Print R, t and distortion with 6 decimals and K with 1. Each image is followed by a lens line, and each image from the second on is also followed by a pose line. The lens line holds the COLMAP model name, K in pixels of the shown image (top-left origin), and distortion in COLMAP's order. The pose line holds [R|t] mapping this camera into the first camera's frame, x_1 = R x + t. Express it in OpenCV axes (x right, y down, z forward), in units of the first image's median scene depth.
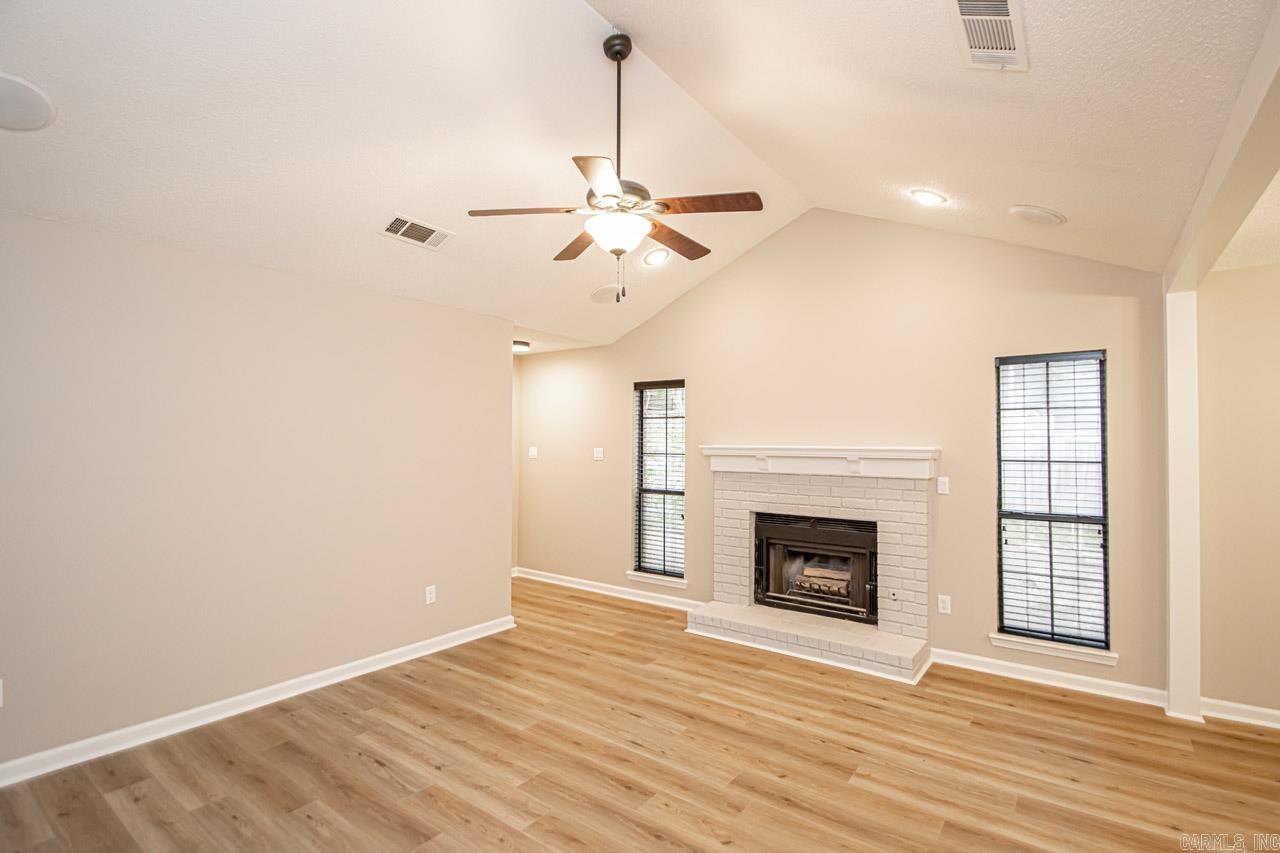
lens RADIAL K [[598.3, 0, 641.8], [0, 598.3, 429.1], [0, 0, 1]] dist [-0.023107, -0.000413]
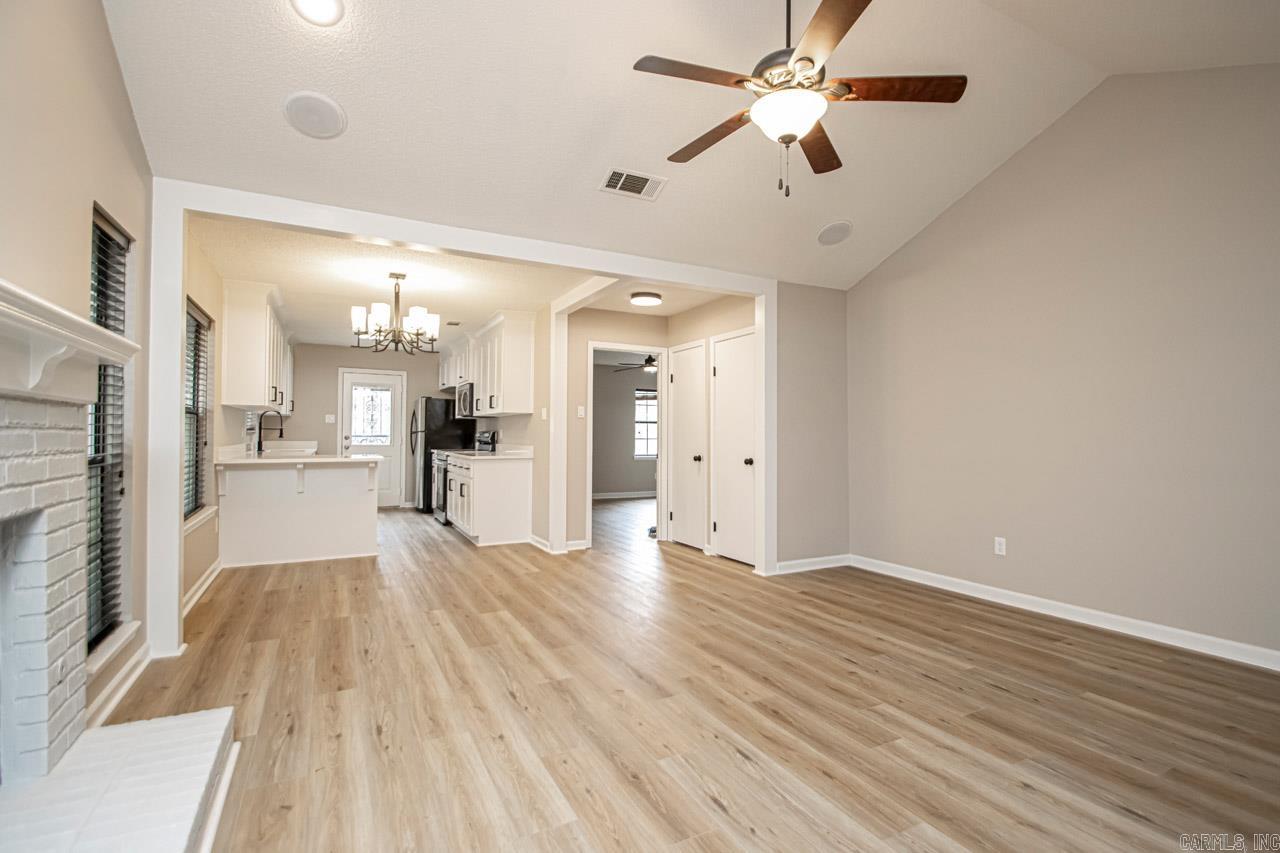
lens RADIAL K [[598.3, 0, 639.8], [0, 598.3, 427.8], [0, 0, 1]] dist [-0.023107, -0.000413]
pose [[-0.903832, -0.000424, 0.427888, -0.211880], [-0.012504, 0.999599, -0.025421, 0.151265], [-0.427705, -0.028326, -0.903474, 1.775259]]
